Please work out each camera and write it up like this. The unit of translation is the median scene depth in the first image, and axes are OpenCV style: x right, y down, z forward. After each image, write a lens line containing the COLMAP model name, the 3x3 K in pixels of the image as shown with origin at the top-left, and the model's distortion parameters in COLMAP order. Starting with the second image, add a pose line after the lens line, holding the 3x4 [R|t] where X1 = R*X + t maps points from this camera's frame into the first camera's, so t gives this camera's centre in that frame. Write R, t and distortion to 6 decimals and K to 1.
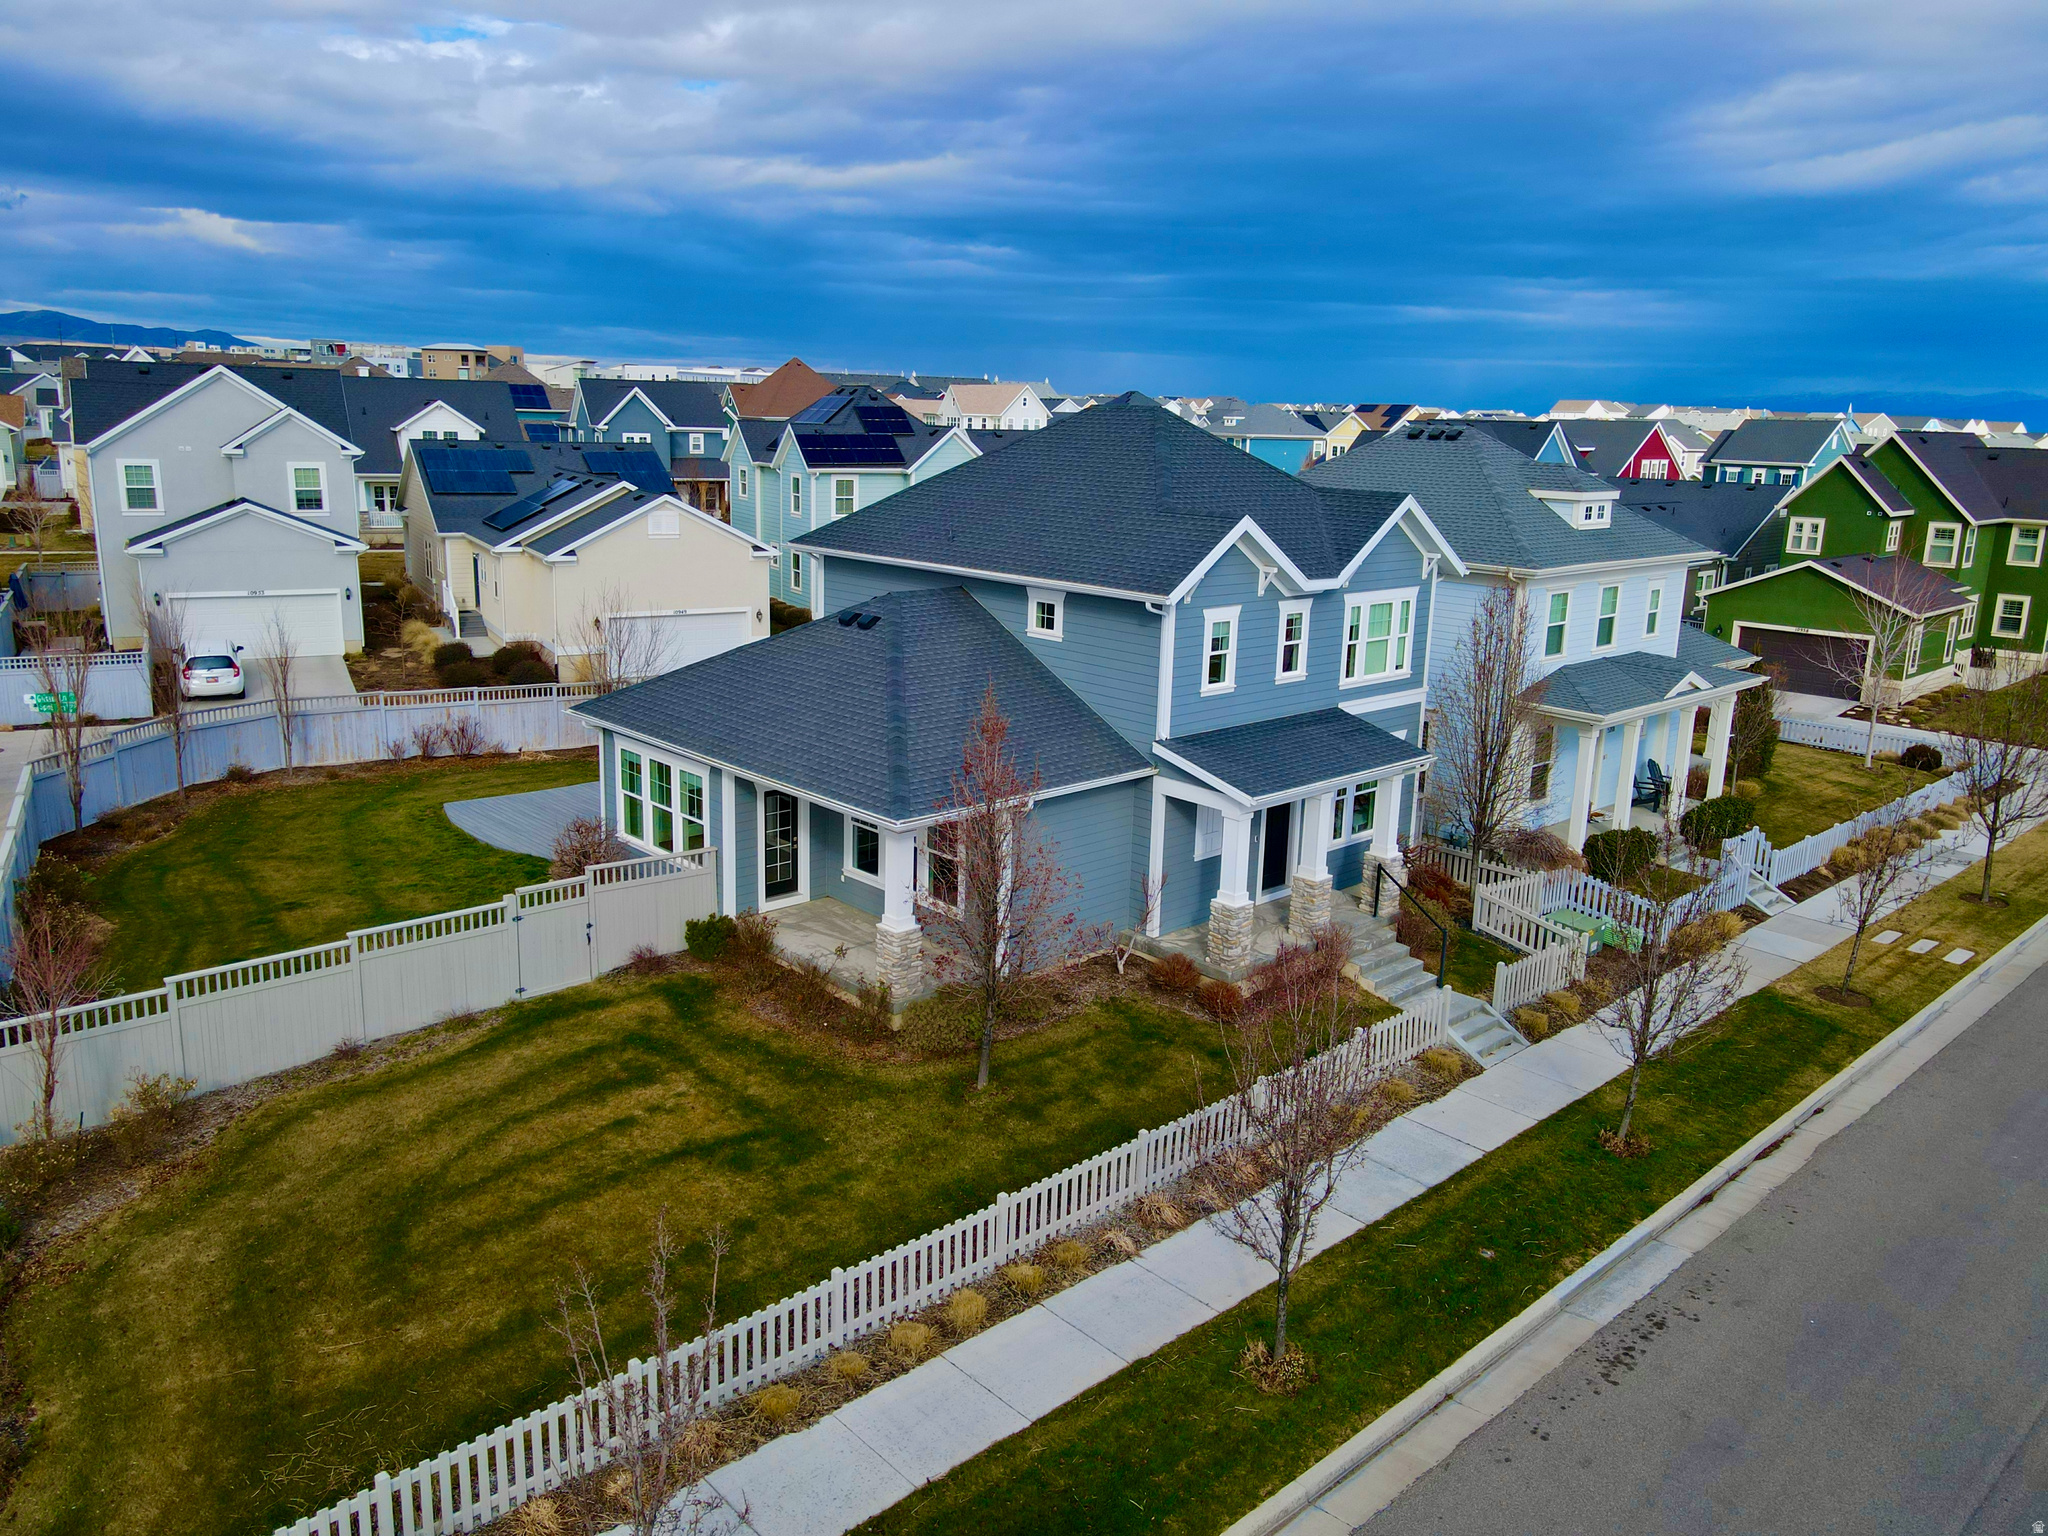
lens RADIAL K [[1496.5, 0, 1009.5], [0, 1496.5, 757.8], [0, 0, 1]] dist [0.011953, 0.013471]
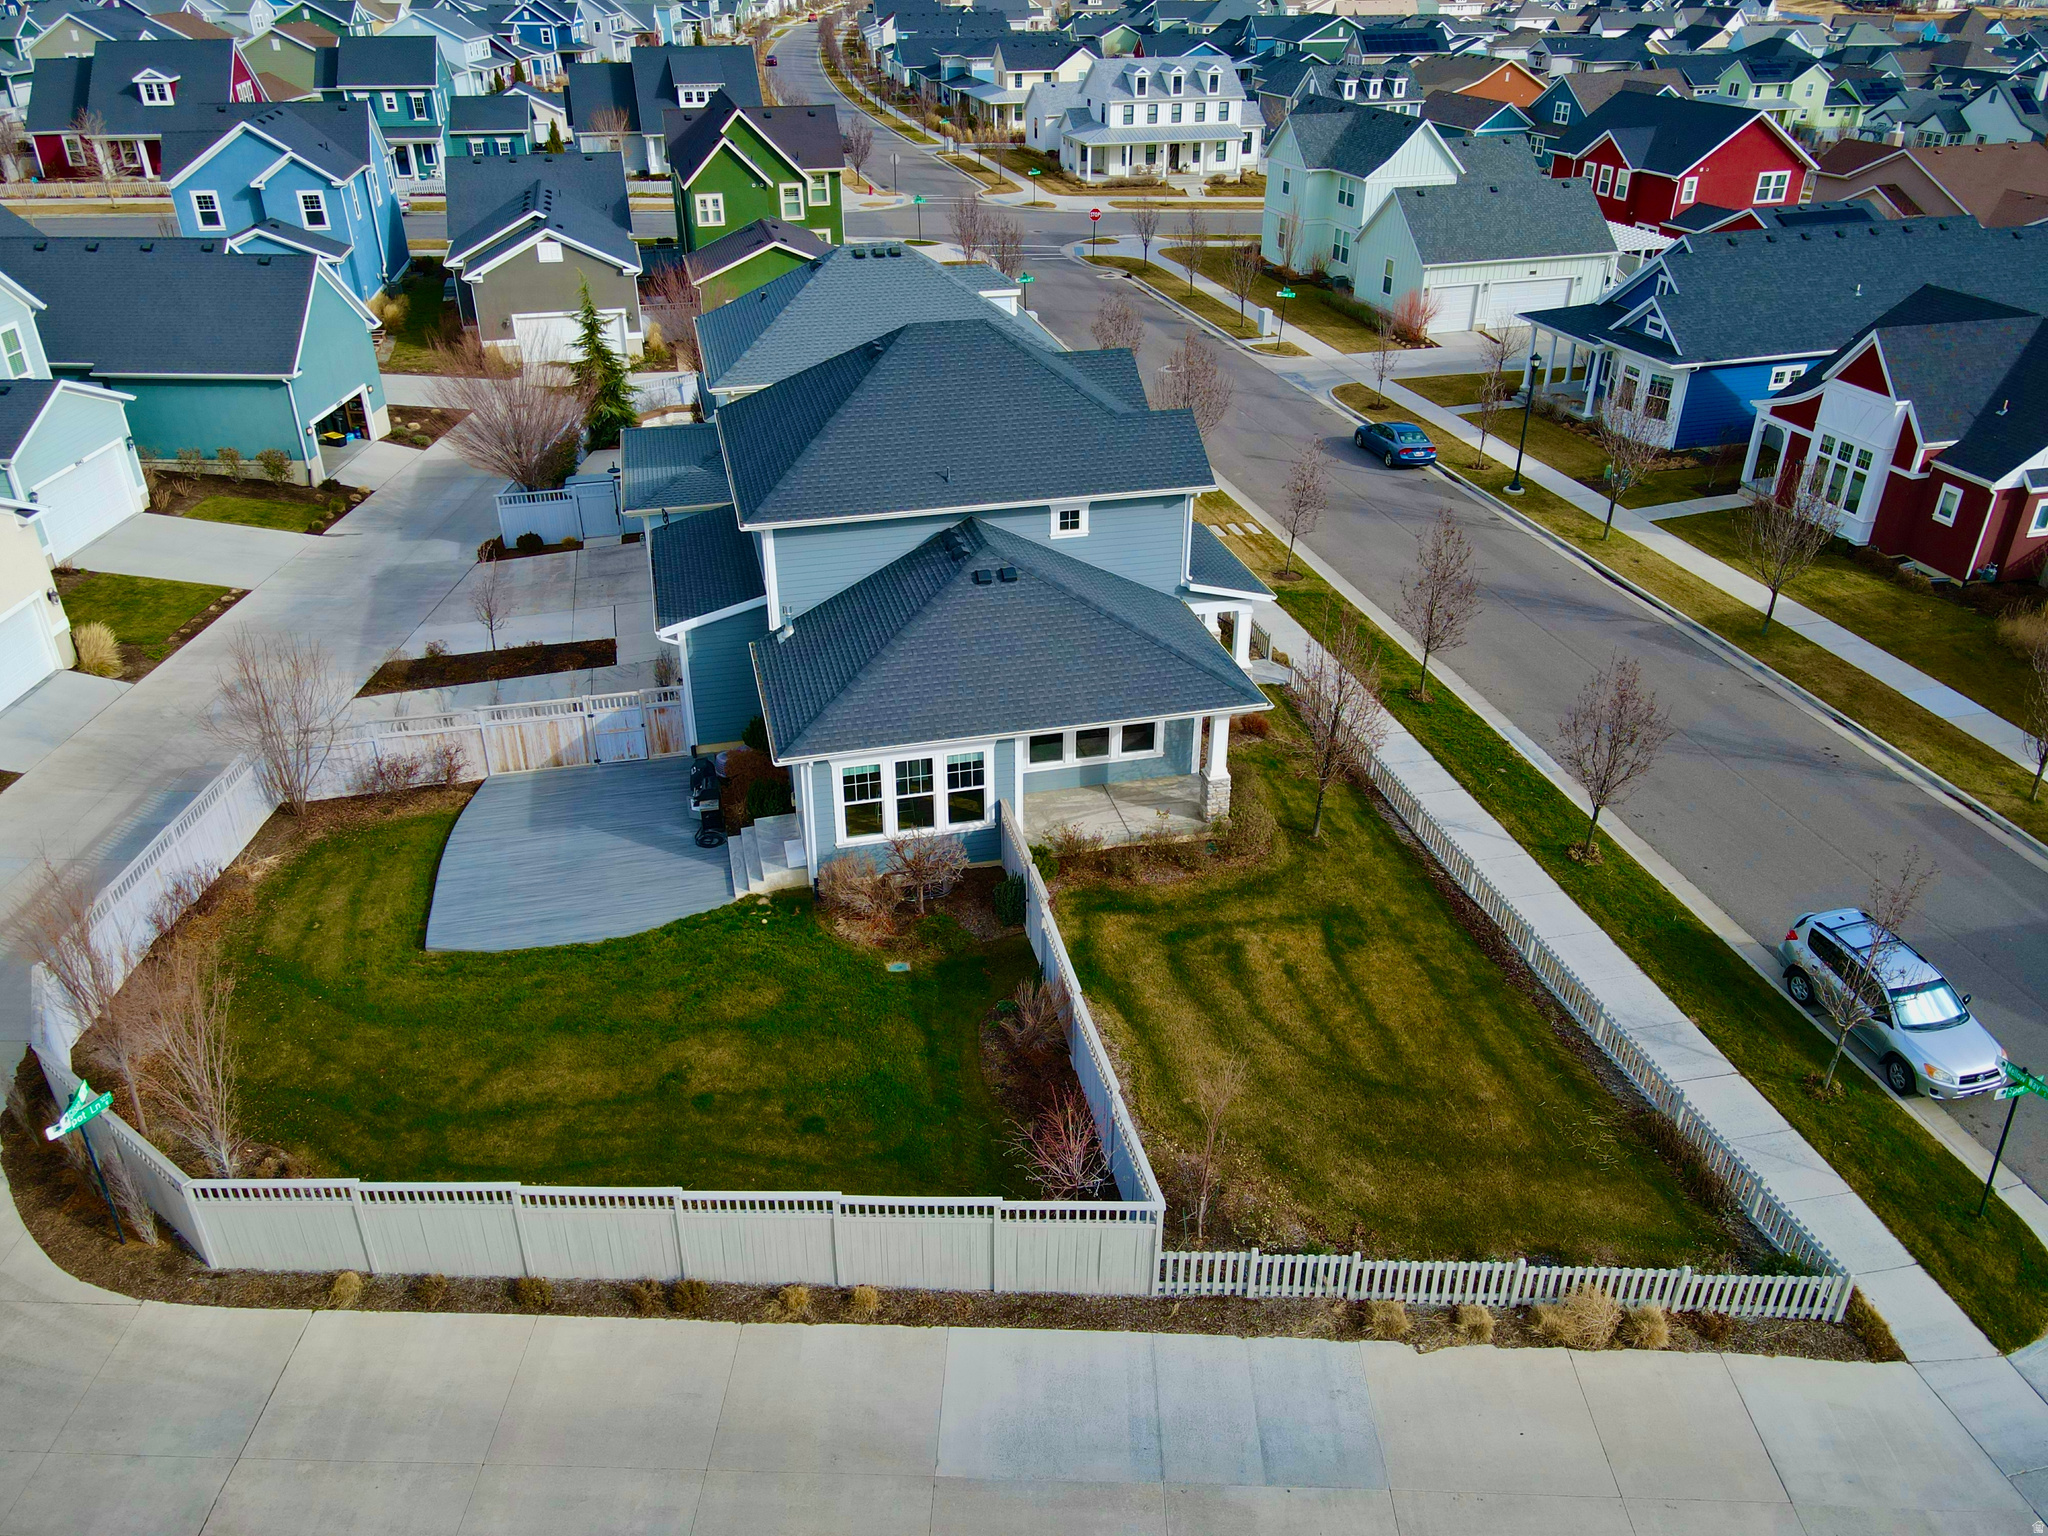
lens RADIAL K [[1496.5, 0, 1013.7], [0, 1496.5, 763.1], [0, 0, 1]] dist [0.011953, 0.013471]
pose [[0.488278, -0.450245, 0.747572, -1.029537], [0.211193, 0.892133, 0.399369, -0.423413], [-0.846748, -0.037121, 0.530698, 0.350424]]
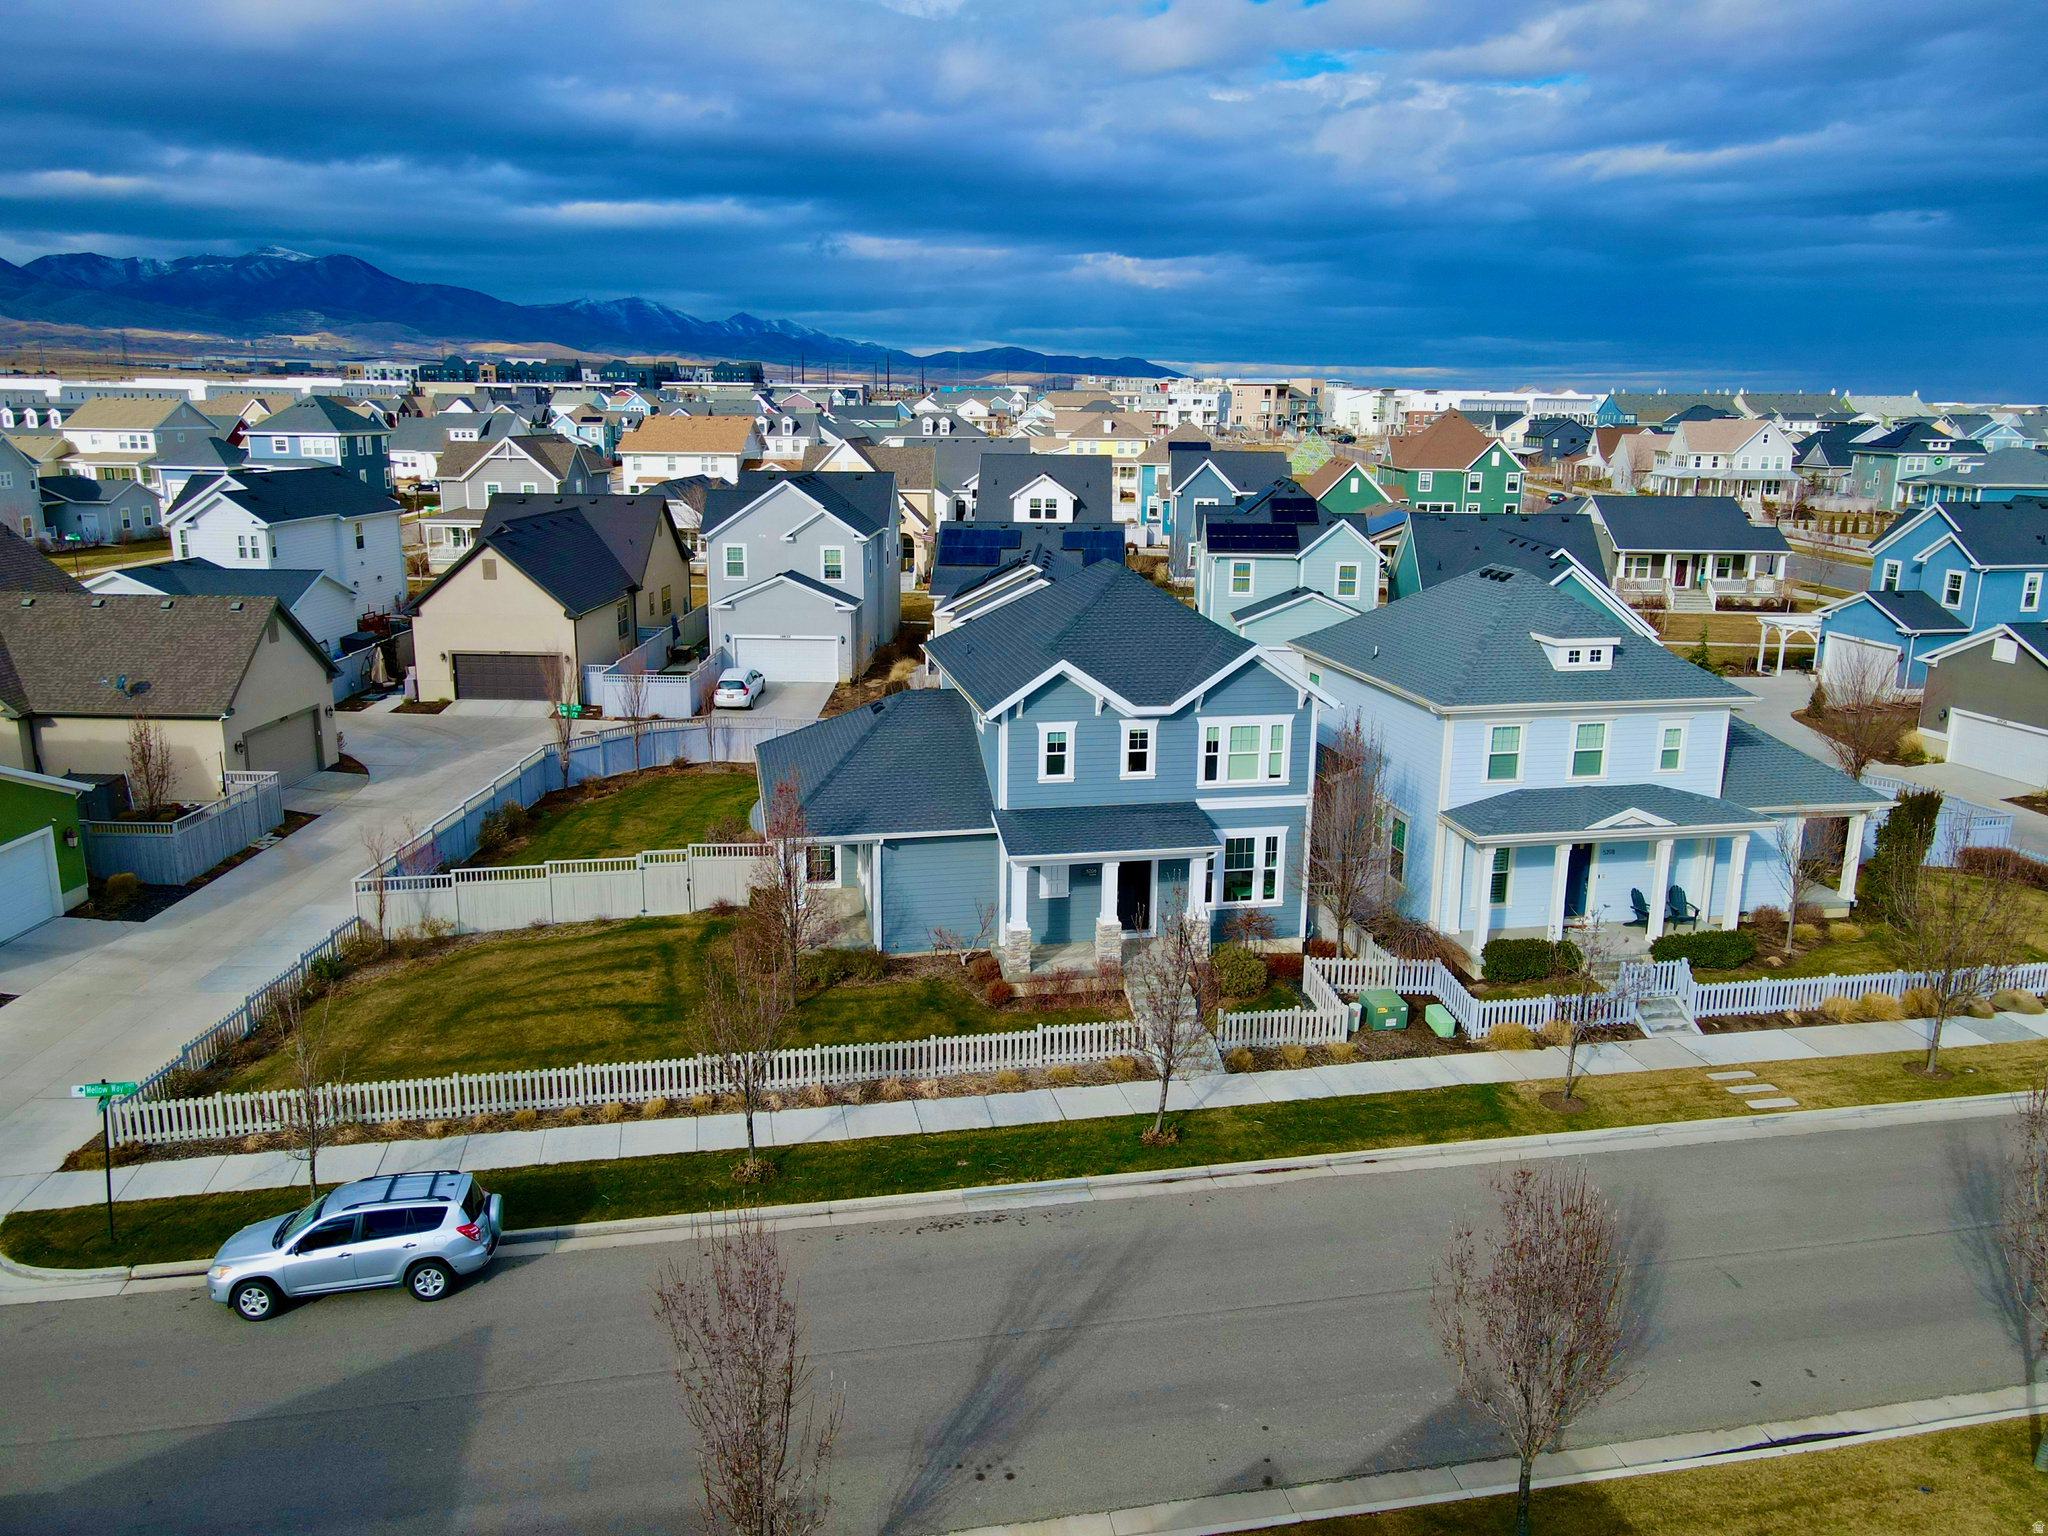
lens RADIAL K [[1496.5, 0, 1012.4], [0, 1496.5, 754.1], [0, 0, 1]] dist [0.011953, 0.013471]
pose [[0.852601, 0.100883, -0.512732, 0.784047], [-0.105403, 0.994221, 0.020349, -0.089001], [0.511822, 0.036694, 0.858307, -0.222890]]
